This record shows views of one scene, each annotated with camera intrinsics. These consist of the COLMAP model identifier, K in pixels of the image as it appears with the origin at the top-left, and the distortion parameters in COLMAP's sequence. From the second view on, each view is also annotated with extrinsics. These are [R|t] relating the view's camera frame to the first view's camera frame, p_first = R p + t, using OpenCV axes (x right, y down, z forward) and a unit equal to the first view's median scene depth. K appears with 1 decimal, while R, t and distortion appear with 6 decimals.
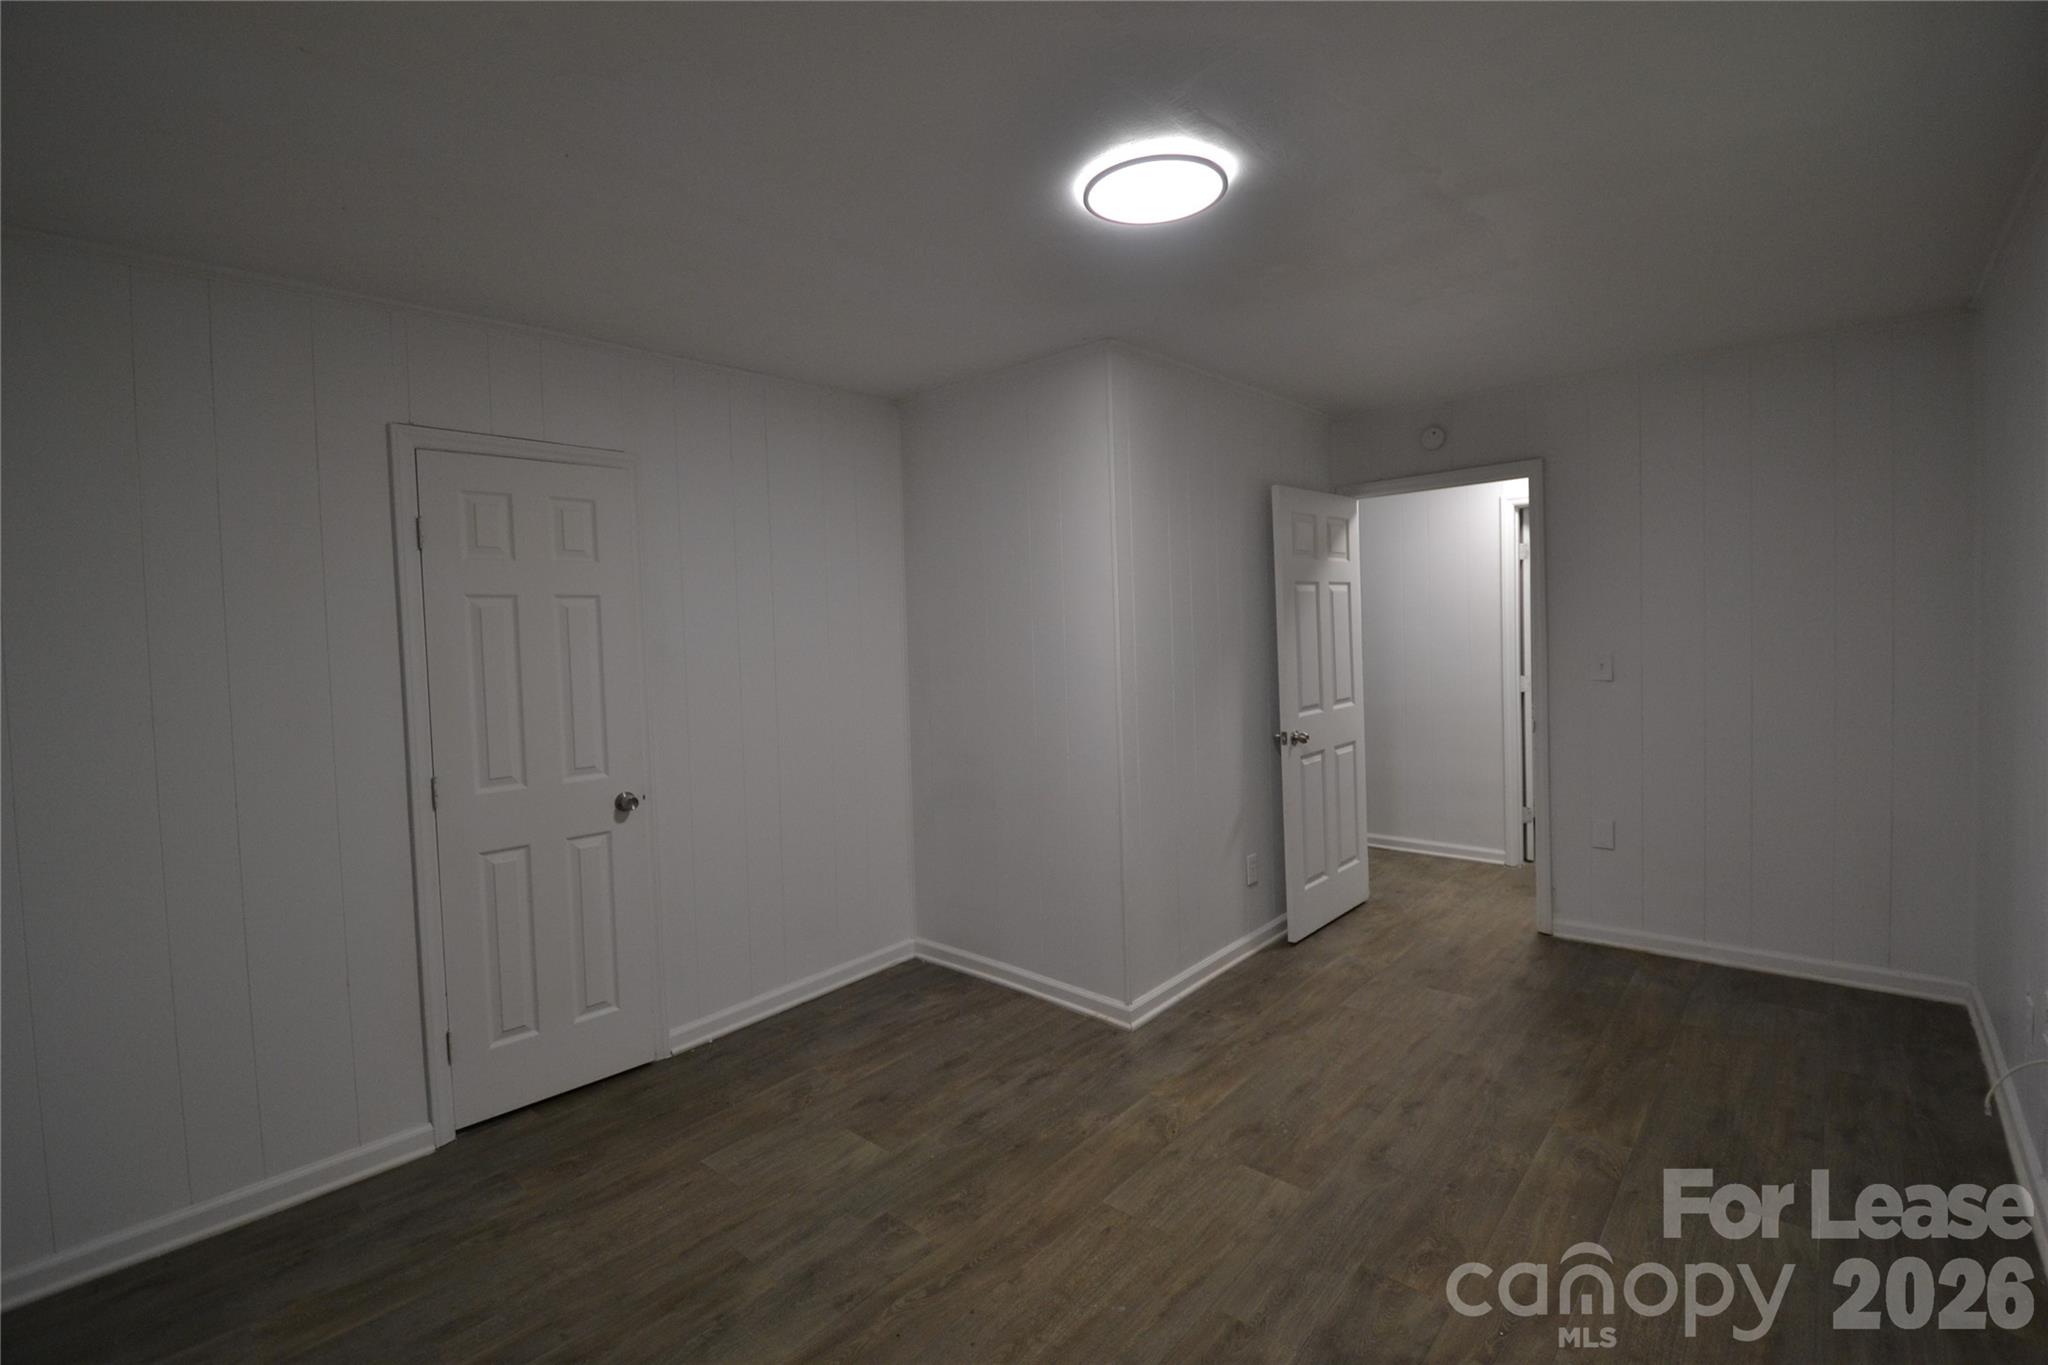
lens RADIAL K [[911.1, 0, 1030.2], [0, 911.1, 662.2], [0, 0, 1]] dist [0.018082, -0.024365]
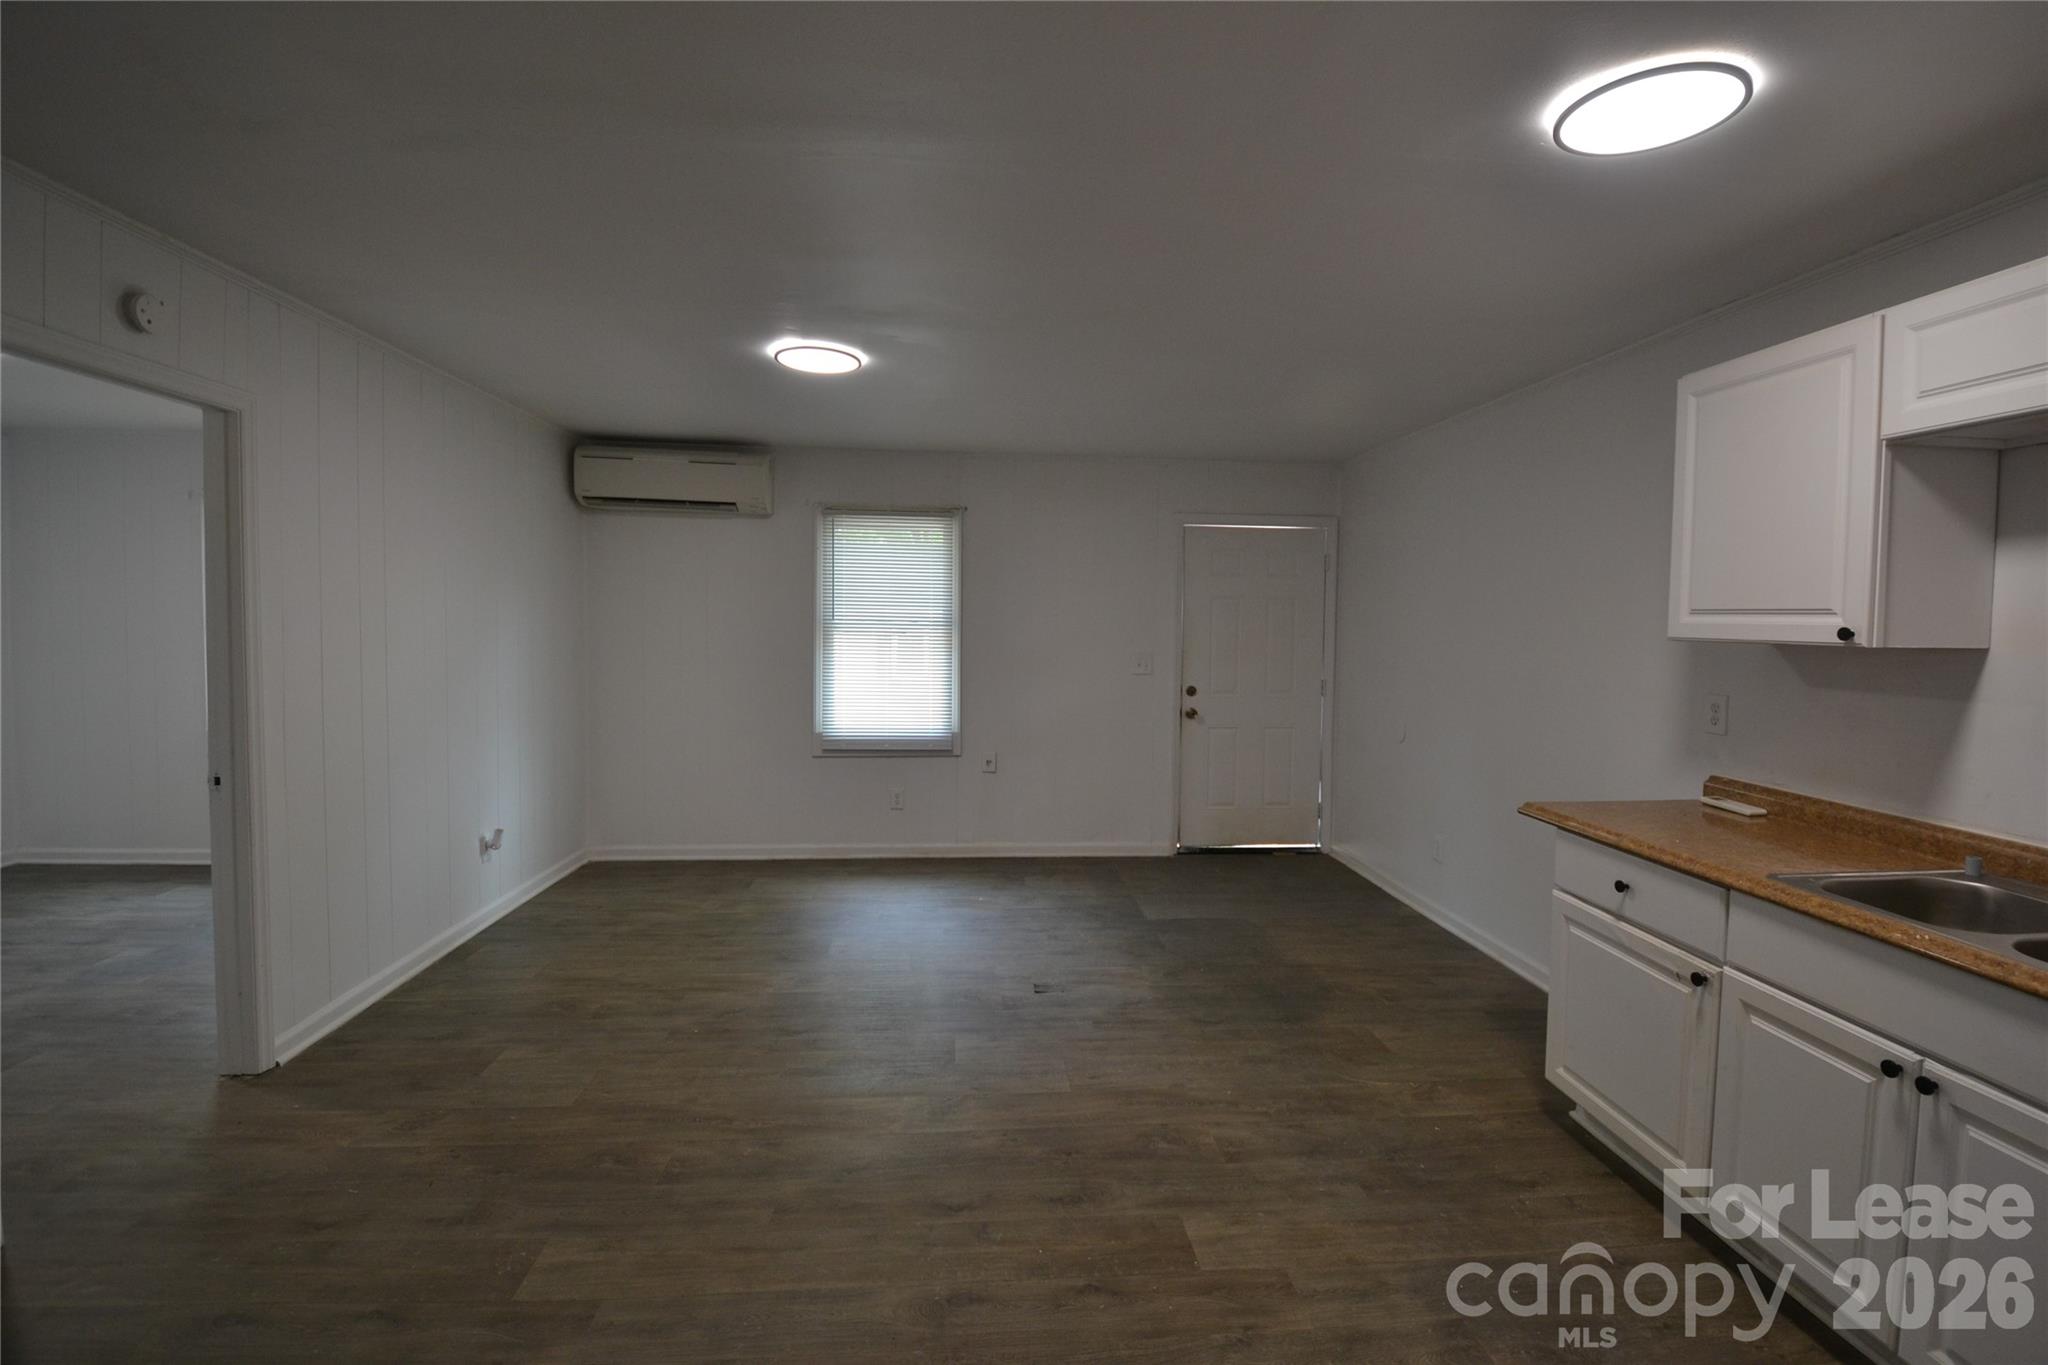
lens RADIAL K [[911.1, 0, 1030.2], [0, 911.1, 662.2], [0, 0, 1]] dist [0.018082, -0.024365]
pose [[-0.723738, -0.007732, 0.690032, -1.153236], [0.038090, 0.997965, 0.051133, -0.032851], [-0.689023, 0.063290, -0.721971, 1.915177]]
